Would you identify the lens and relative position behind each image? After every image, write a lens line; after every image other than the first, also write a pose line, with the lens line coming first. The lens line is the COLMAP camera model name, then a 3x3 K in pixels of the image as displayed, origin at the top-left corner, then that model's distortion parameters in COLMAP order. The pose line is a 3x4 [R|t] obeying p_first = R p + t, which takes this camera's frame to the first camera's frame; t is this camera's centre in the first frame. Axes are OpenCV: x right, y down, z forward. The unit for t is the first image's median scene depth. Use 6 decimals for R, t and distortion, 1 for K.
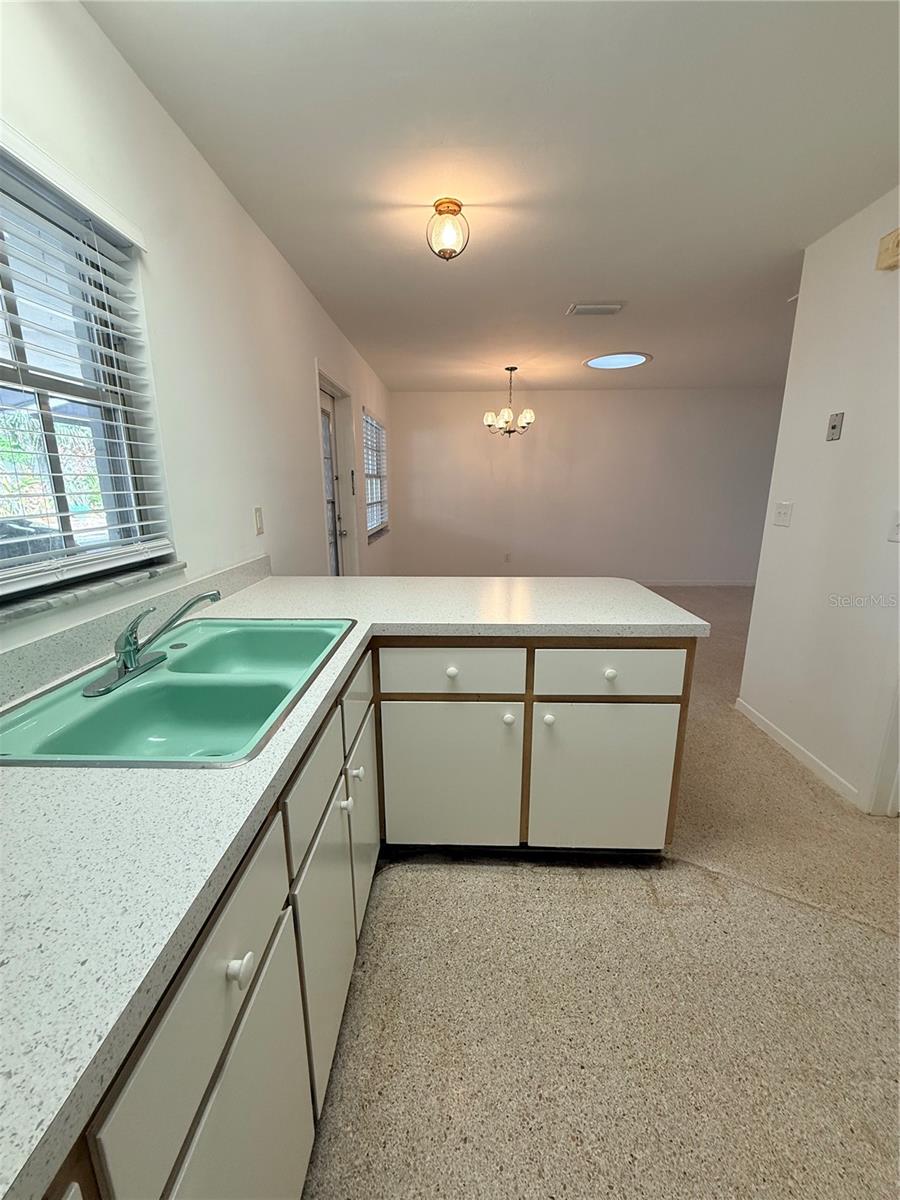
lens RADIAL K [[477.5, 0, 448.9], [0, 477.5, 596.7], [0, 0, 1]] dist [-0.001765, 0.000437]
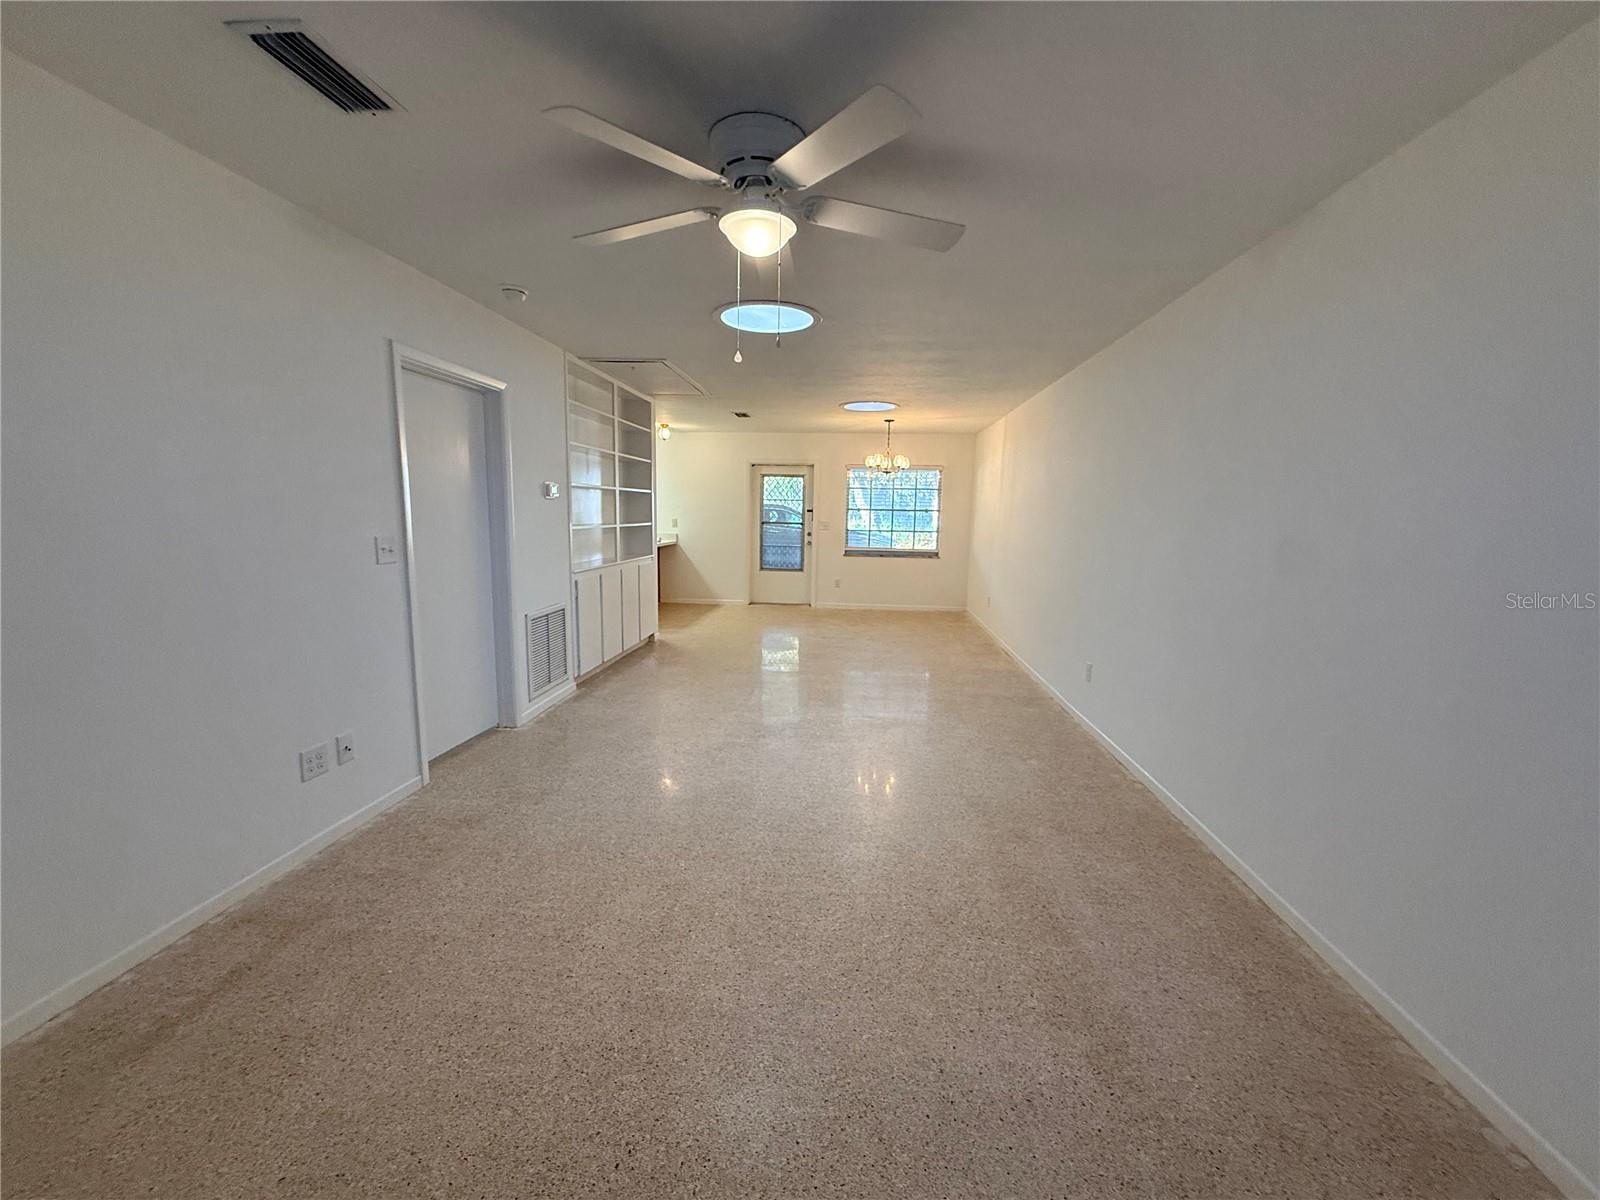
lens RADIAL K [[636.7, 0, 795.7], [0, 636.7, 602.4], [0, 0, 1]] dist [-0.001765, 0.000437]
pose [[-0.069331, 0.142703, -0.987334, 5.256871], [-0.246328, 0.956621, 0.155561, -0.702438], [0.966703, 0.253993, -0.031172, 2.800684]]
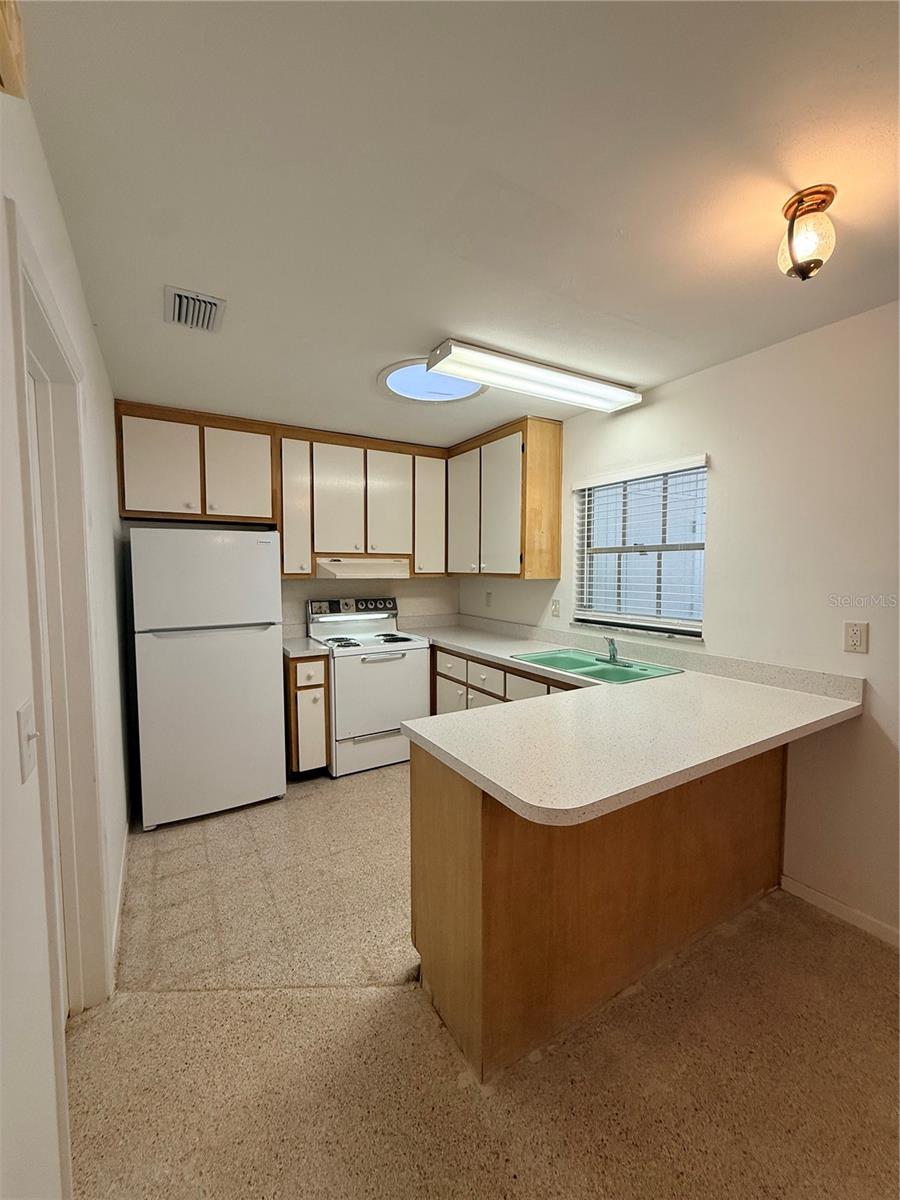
lens RADIAL K [[477.5, 0, 448.9], [0, 477.5, 596.7], [0, 0, 1]] dist [-0.001765, 0.000437]
pose [[-0.843156, 0.038637, -0.536278, 0.975995], [-0.119101, 0.959215, 0.256364, -0.502977], [0.524311, 0.280026, -0.804166, 1.756780]]
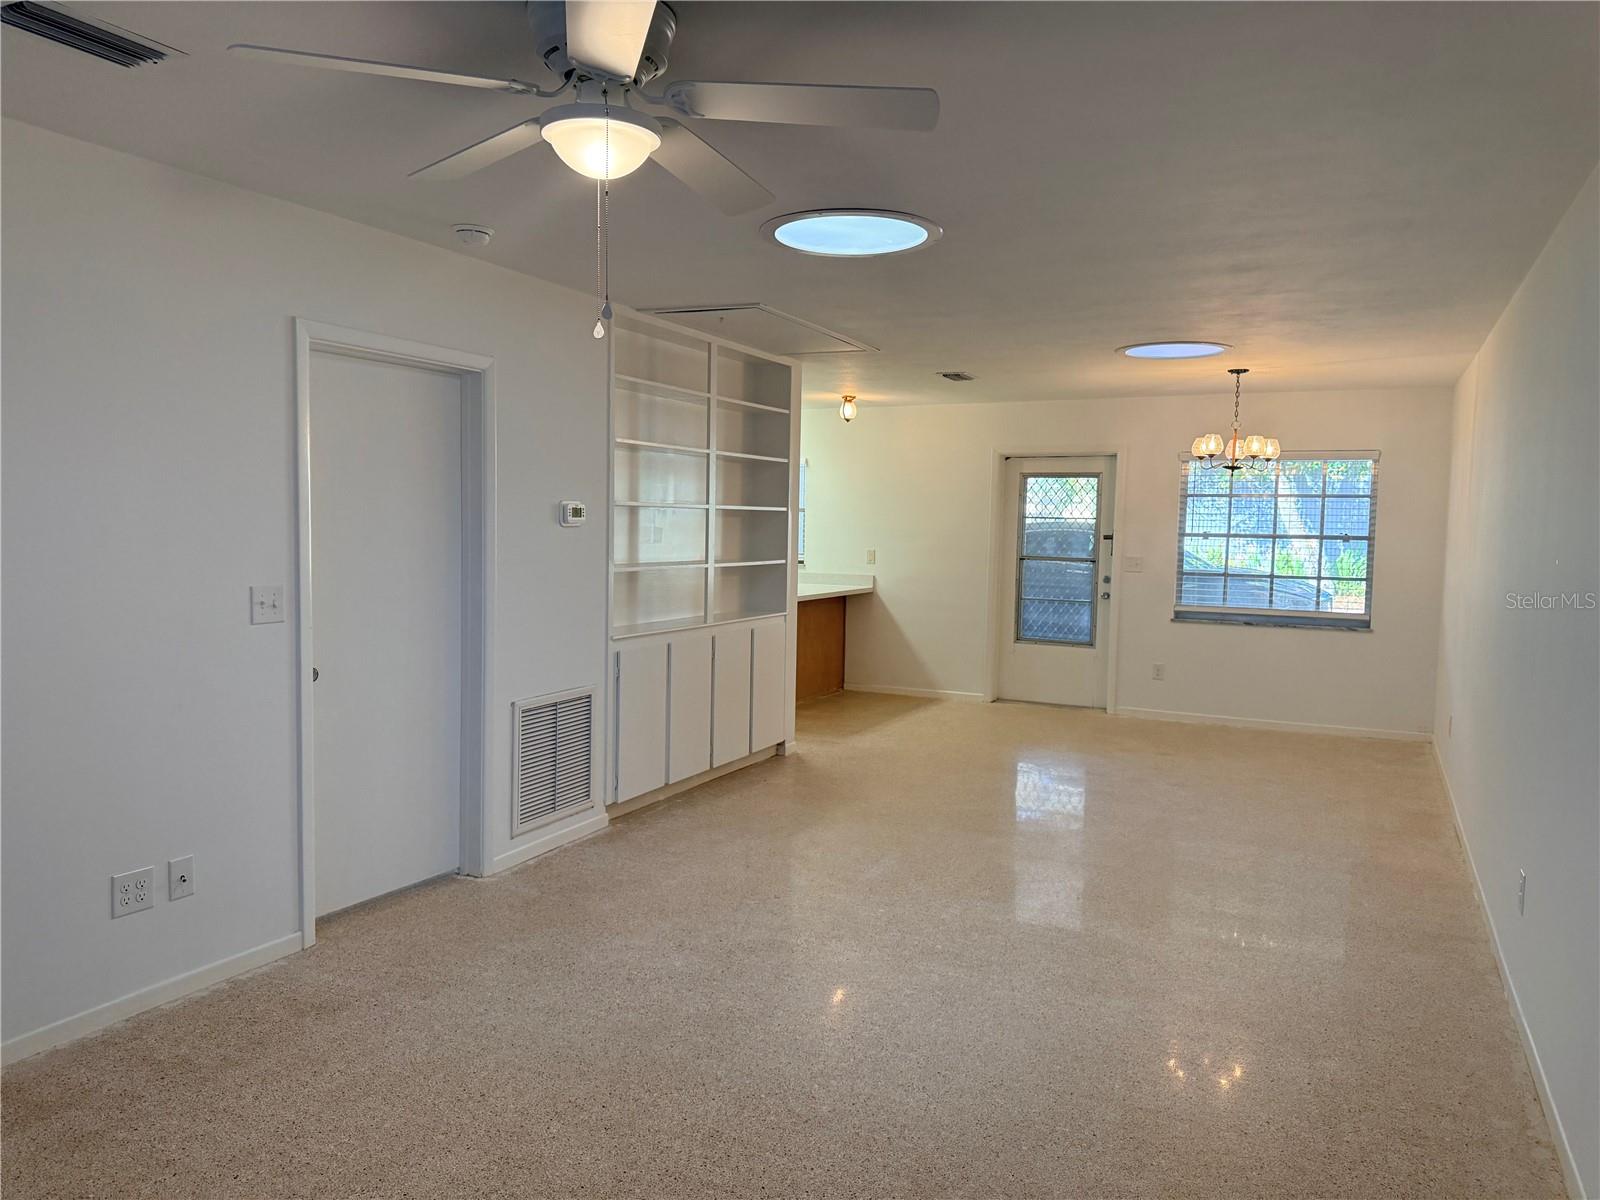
lens RADIAL K [[1120.7, 0, 795.5], [0, 1120.7, 597.0], [0, 0, 1]] dist [0.084412, -0.115086]
pose [[-0.416802, 0.056764, -0.907223, 5.181900], [-0.225617, 0.960357, 0.163743, -0.912838], [0.880553, 0.272933, -0.387472, 3.418896]]
